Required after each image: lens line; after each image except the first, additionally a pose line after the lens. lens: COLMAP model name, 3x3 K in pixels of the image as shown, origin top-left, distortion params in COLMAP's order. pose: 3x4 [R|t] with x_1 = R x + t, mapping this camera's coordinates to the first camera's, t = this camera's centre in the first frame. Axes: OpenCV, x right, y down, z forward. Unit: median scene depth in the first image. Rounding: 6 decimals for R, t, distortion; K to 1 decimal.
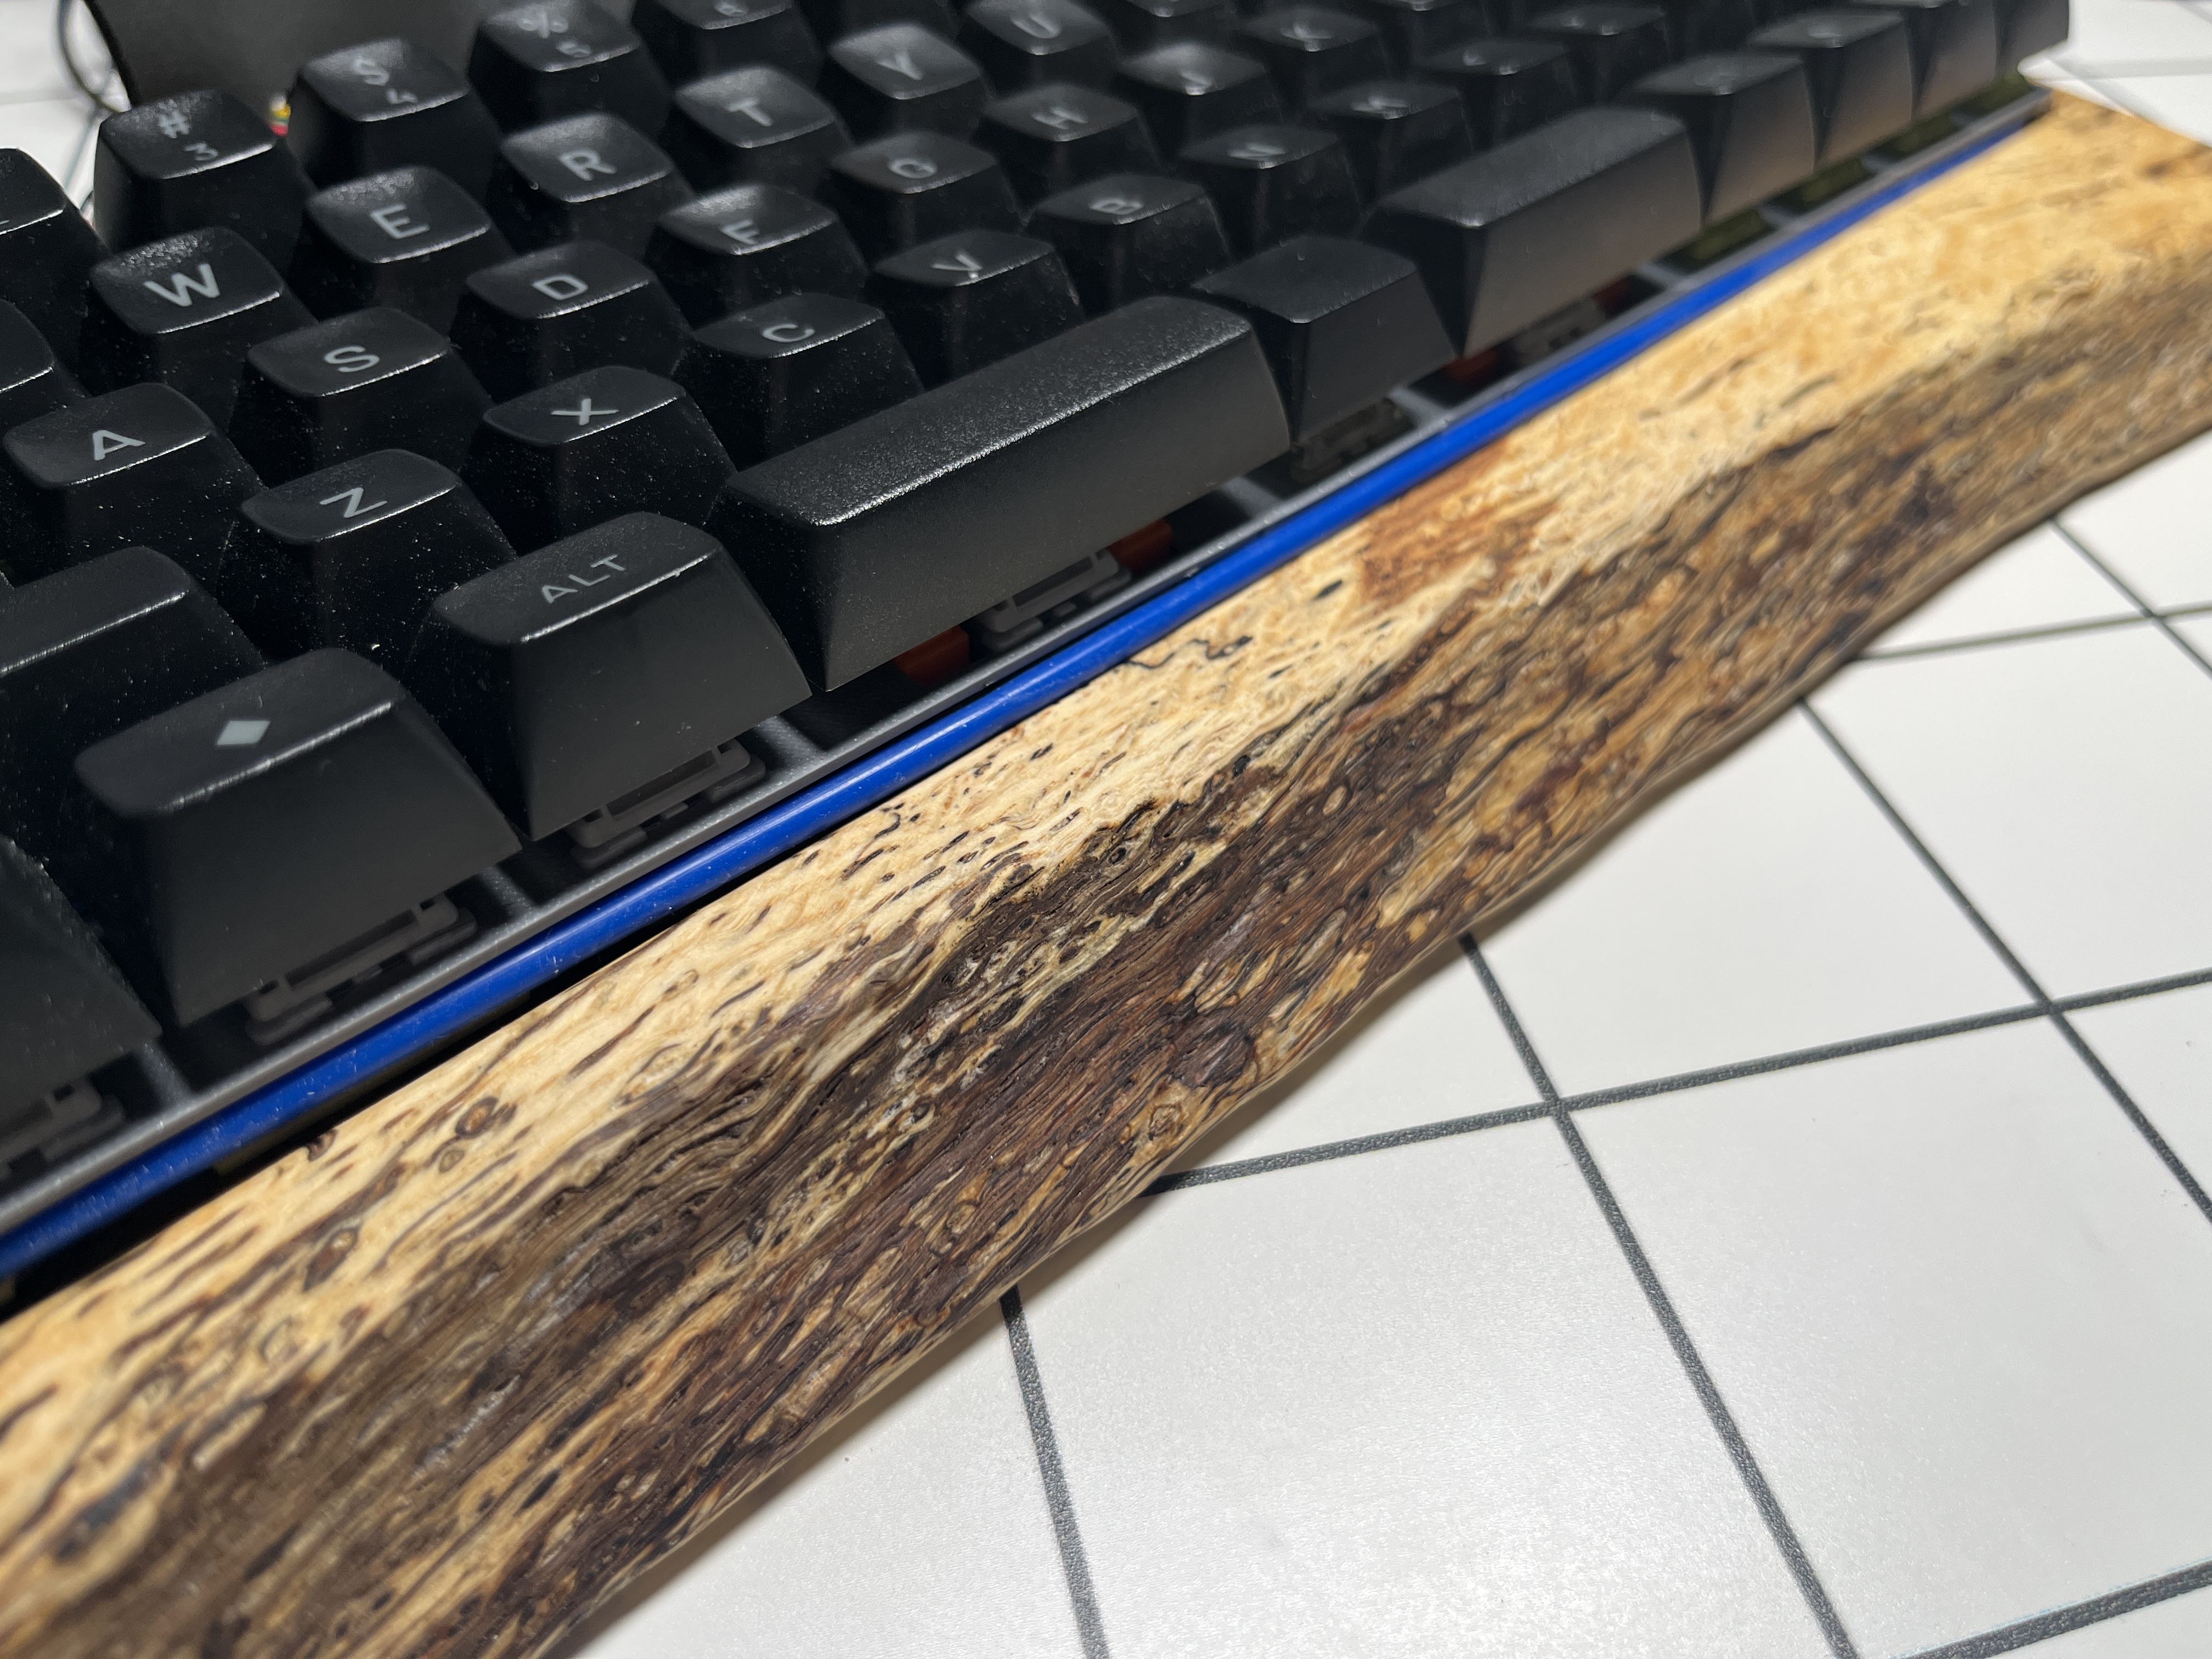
lens RADIAL K [[1755.4, 0, 1106.0], [0, 1755.4, 829.5], [0, 0, 1]] dist [0.009155, -0.032922]
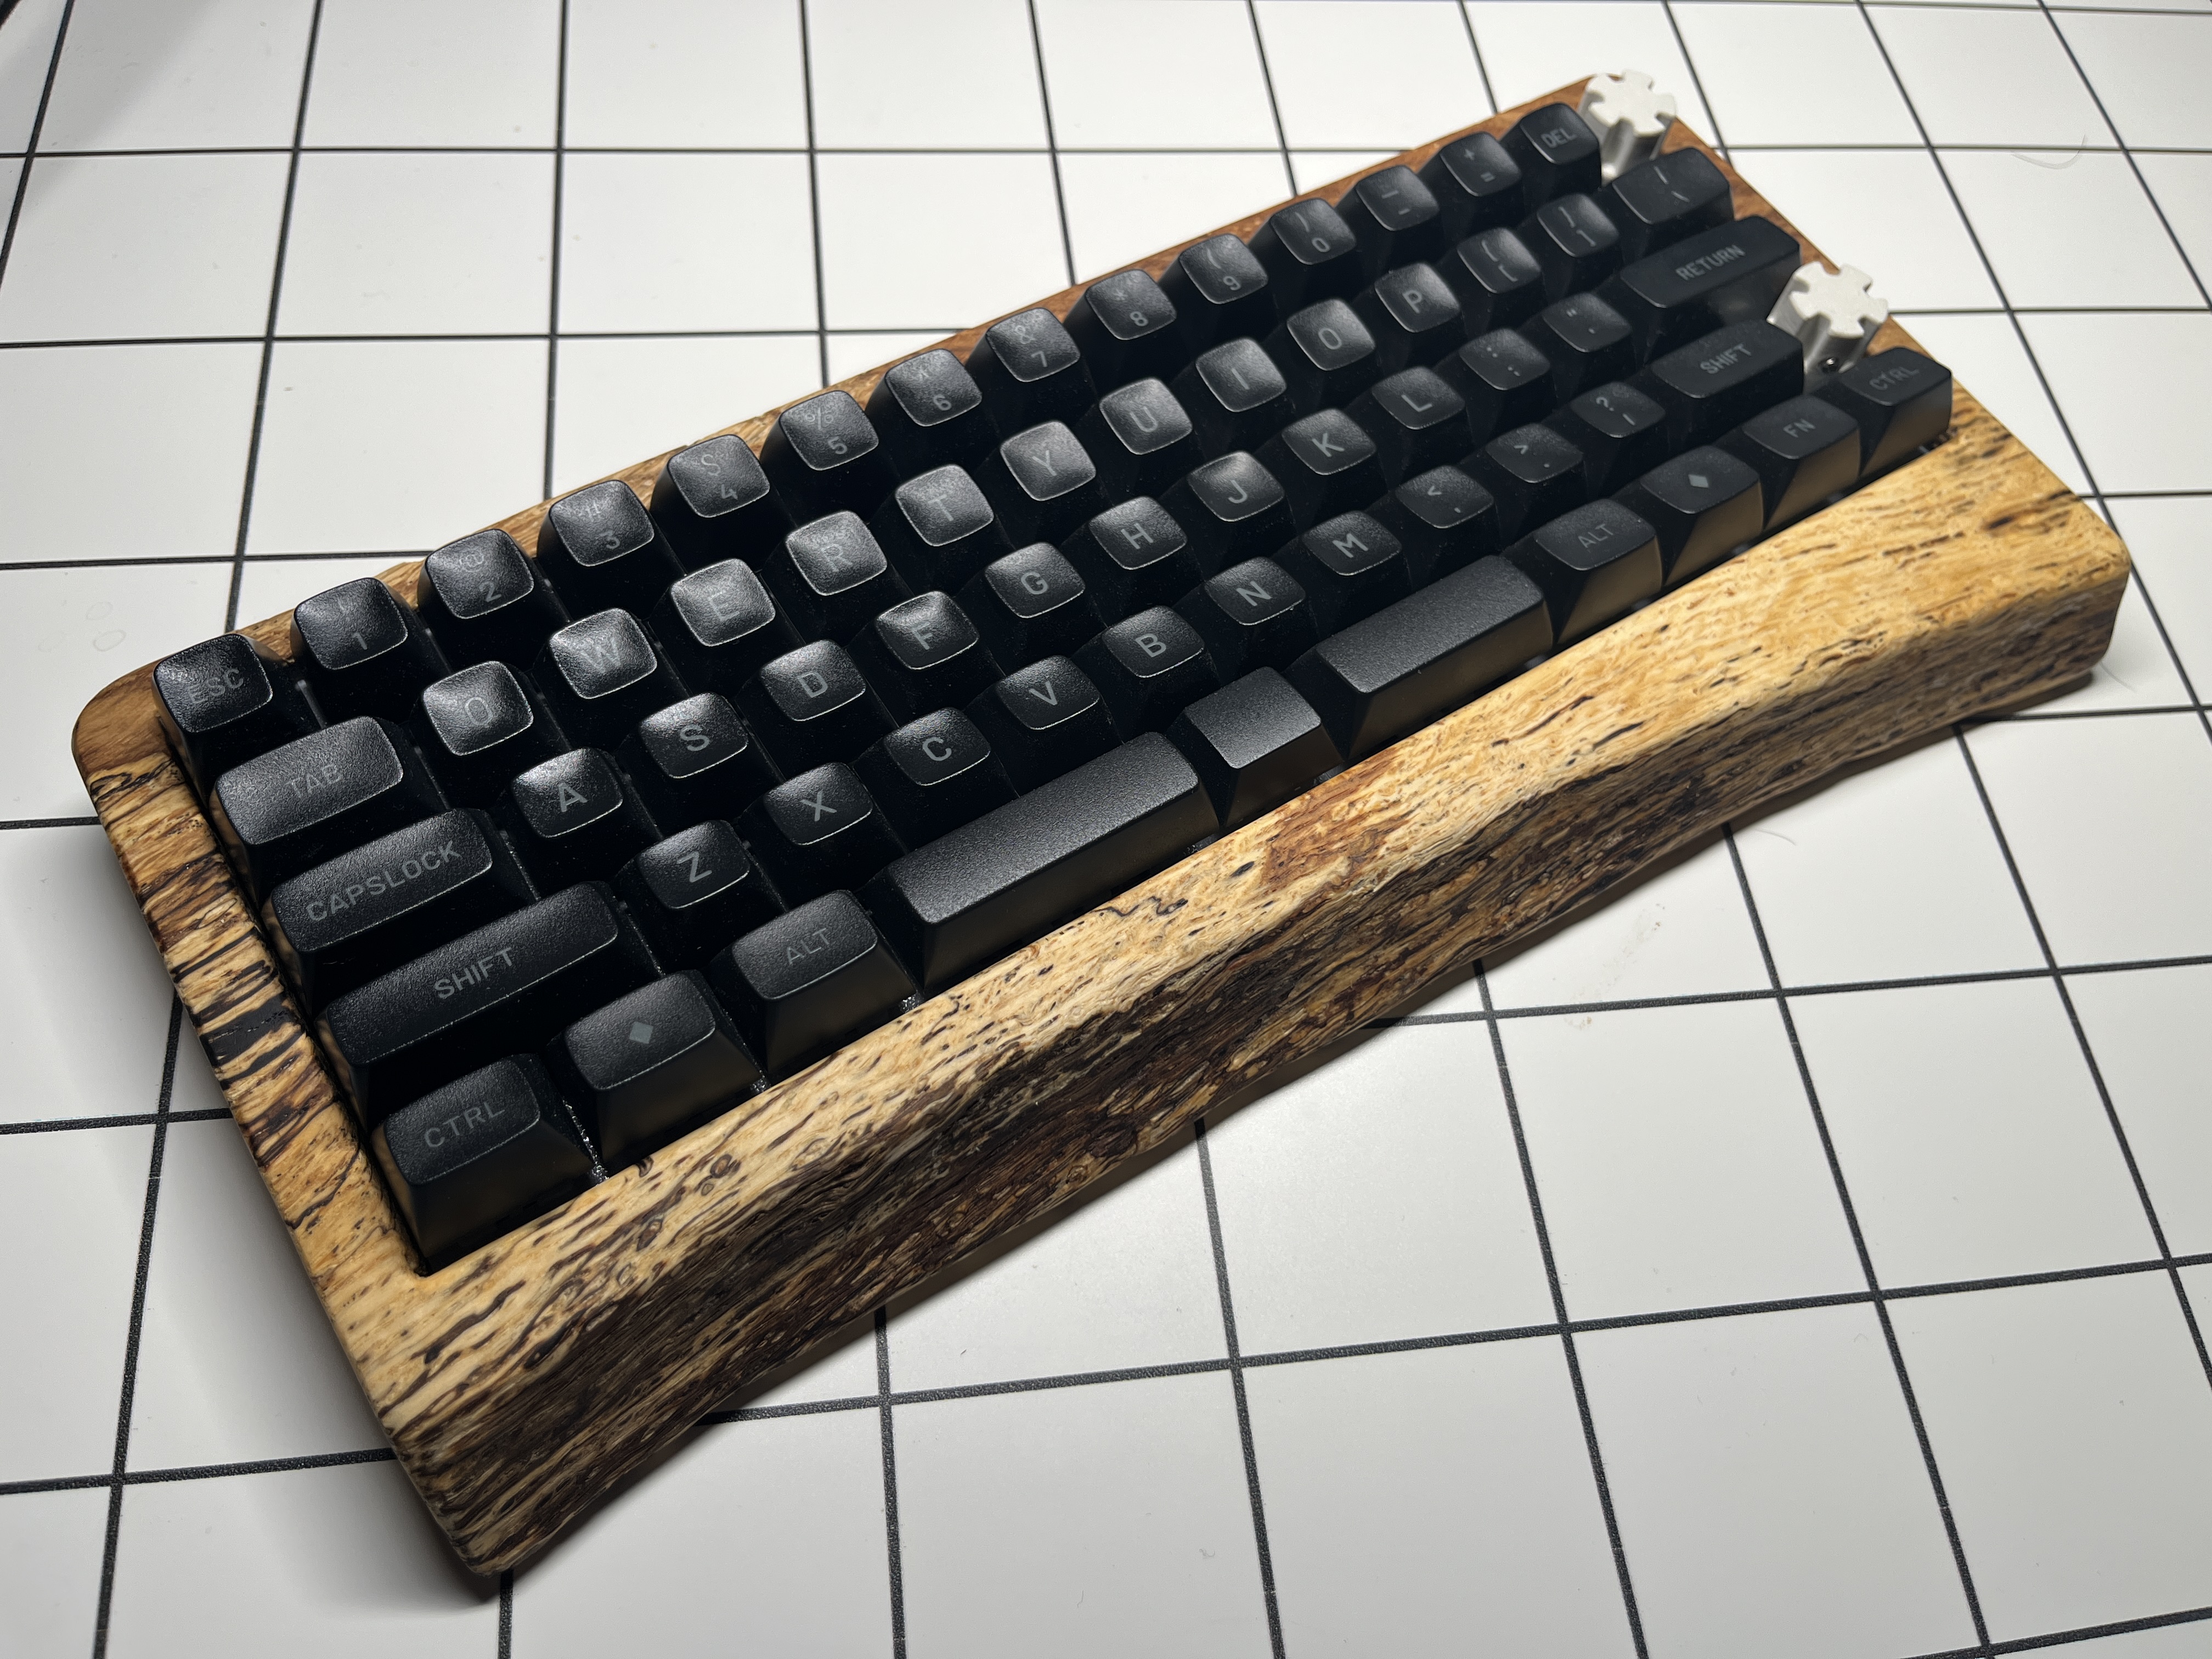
lens RADIAL K [[1729.7, 0, 1106.0], [0, 1729.7, 829.5], [0, 0, 1]] dist [0.062291, -0.092066]
pose [[0.980392, 0.194935, -0.028854, 0.046935], [-0.178825, 0.941601, 0.285322, -0.709221], [0.082789, -0.274567, 0.957997, -0.641059]]
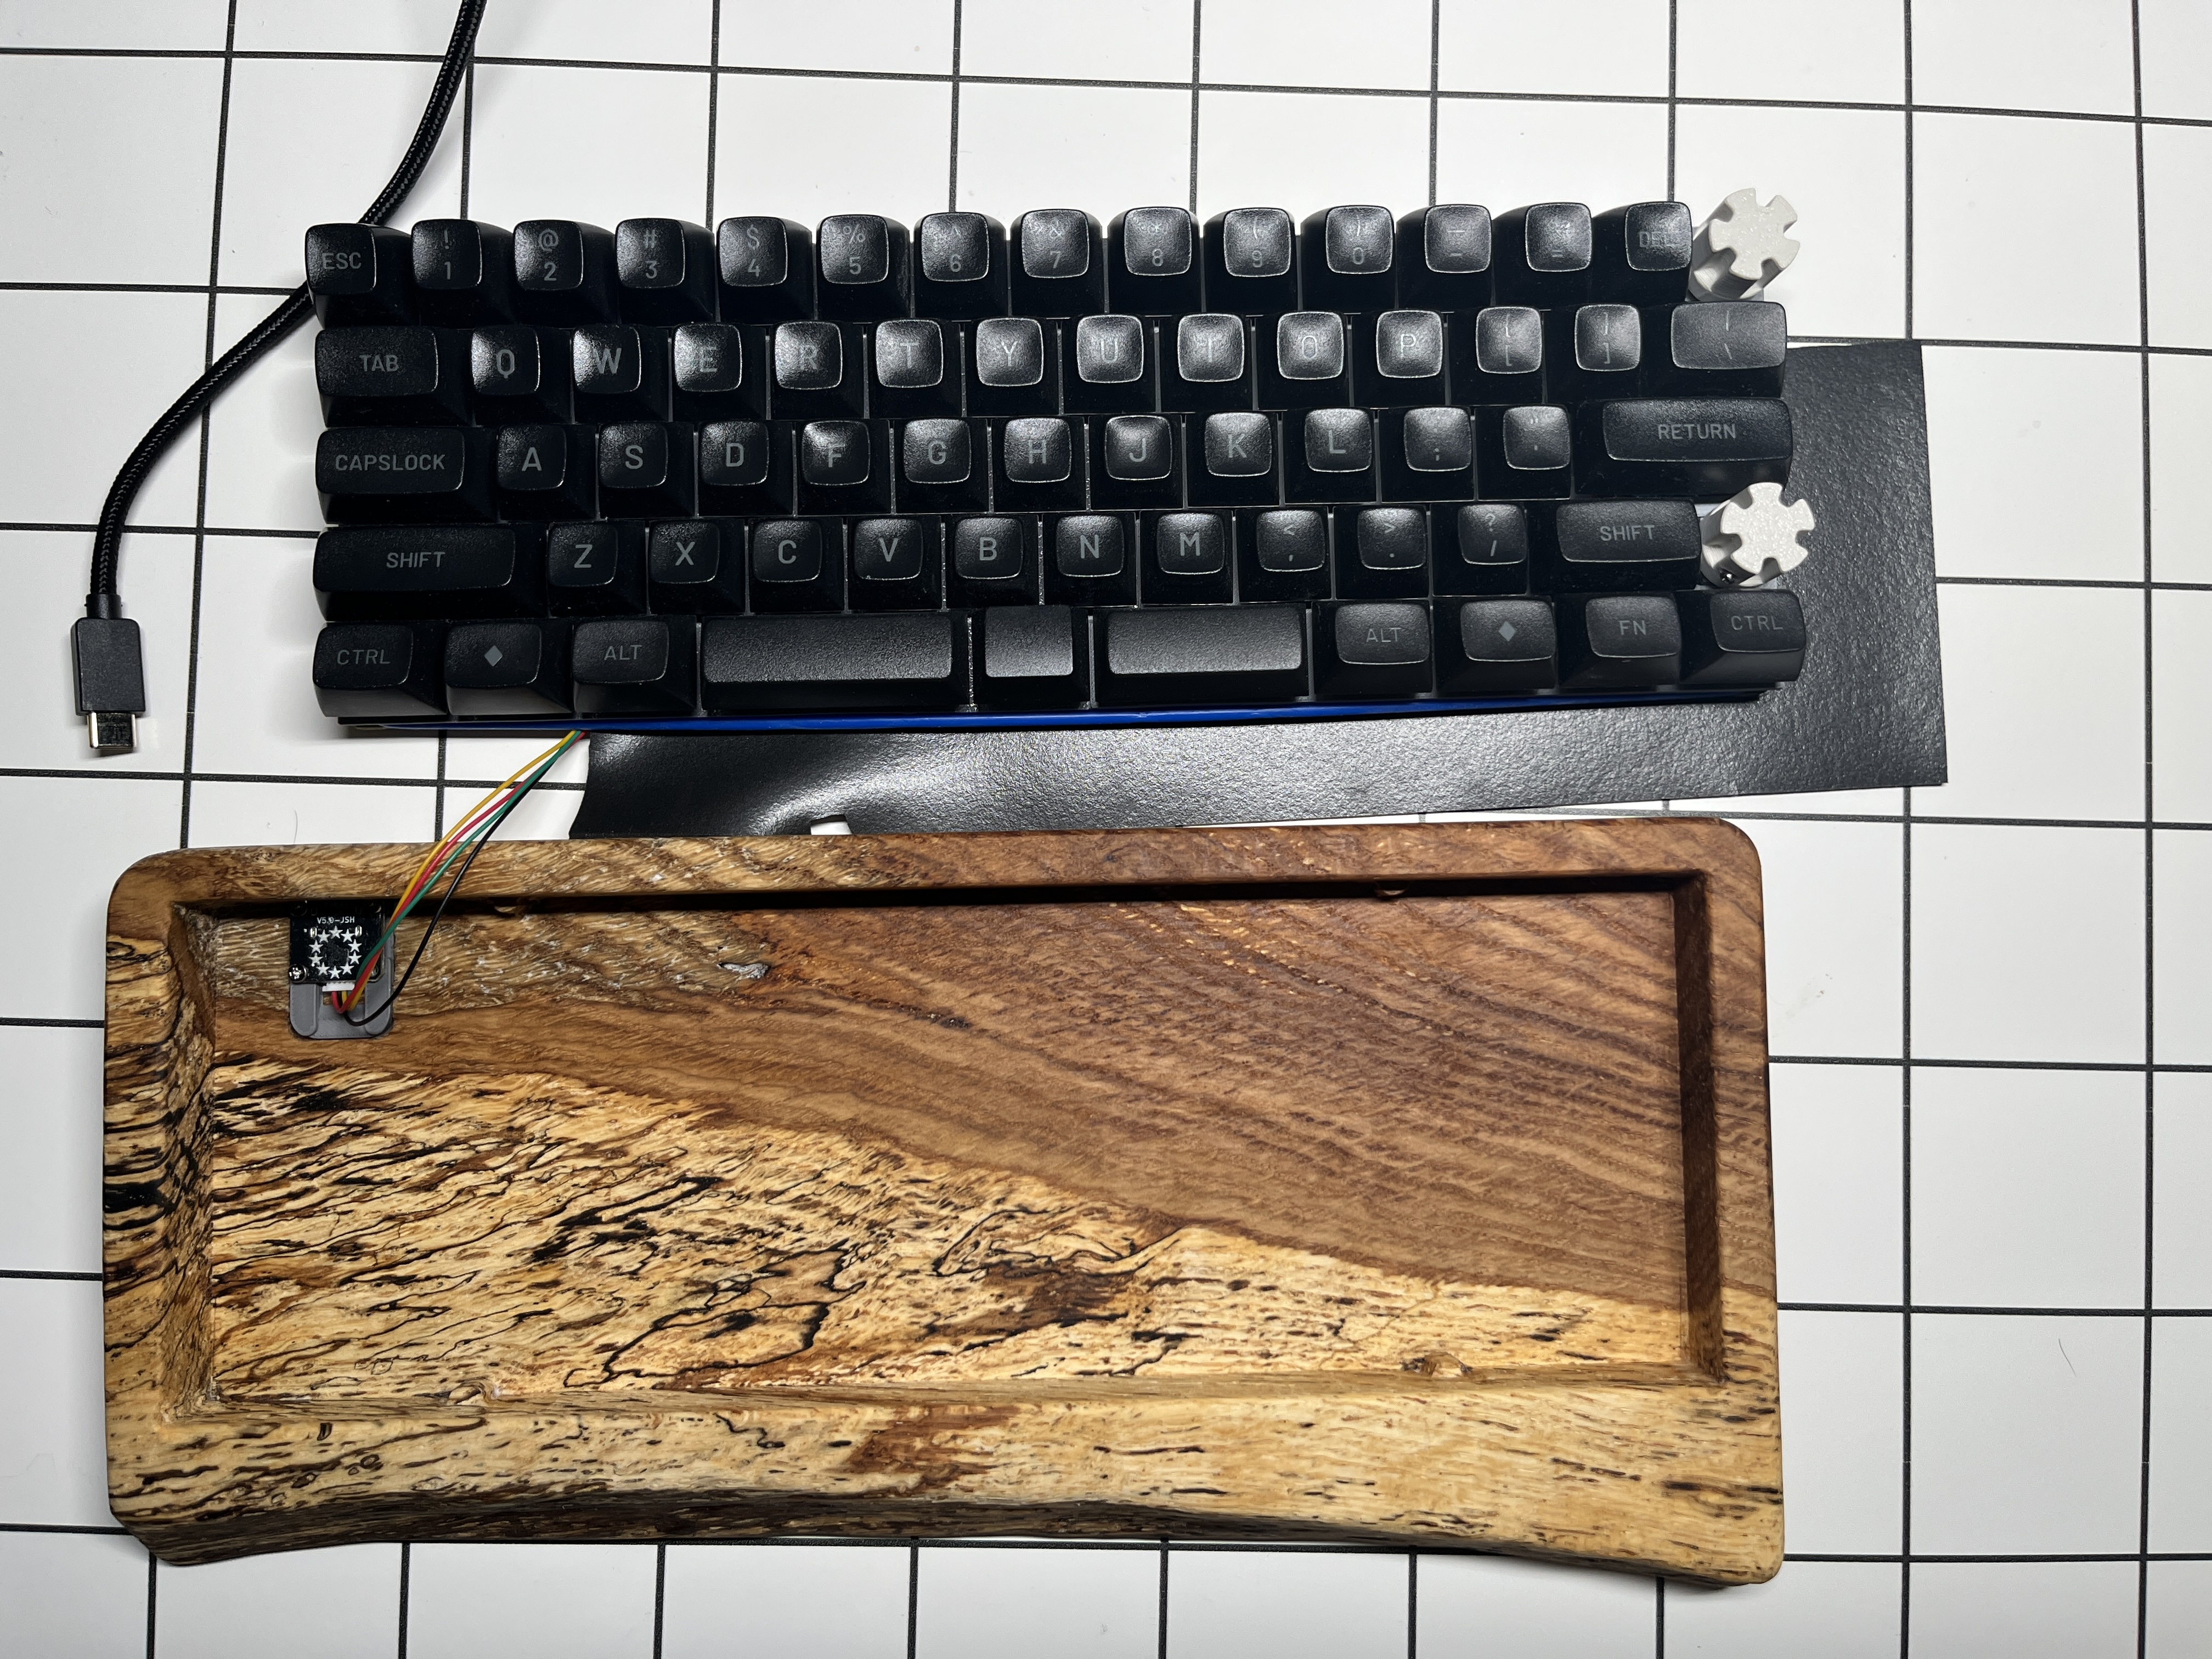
lens RADIAL K [[1729.7, 0, 1106.0], [0, 1729.7, 829.5], [0, 0, 1]] dist [0.062291, -0.092066]
pose [[0.734266, 0.677118, -0.048630, -0.036008], [-0.472968, 0.561642, 0.678866, -2.386556], [0.486985, -0.475468, 0.732650, 0.009163]]
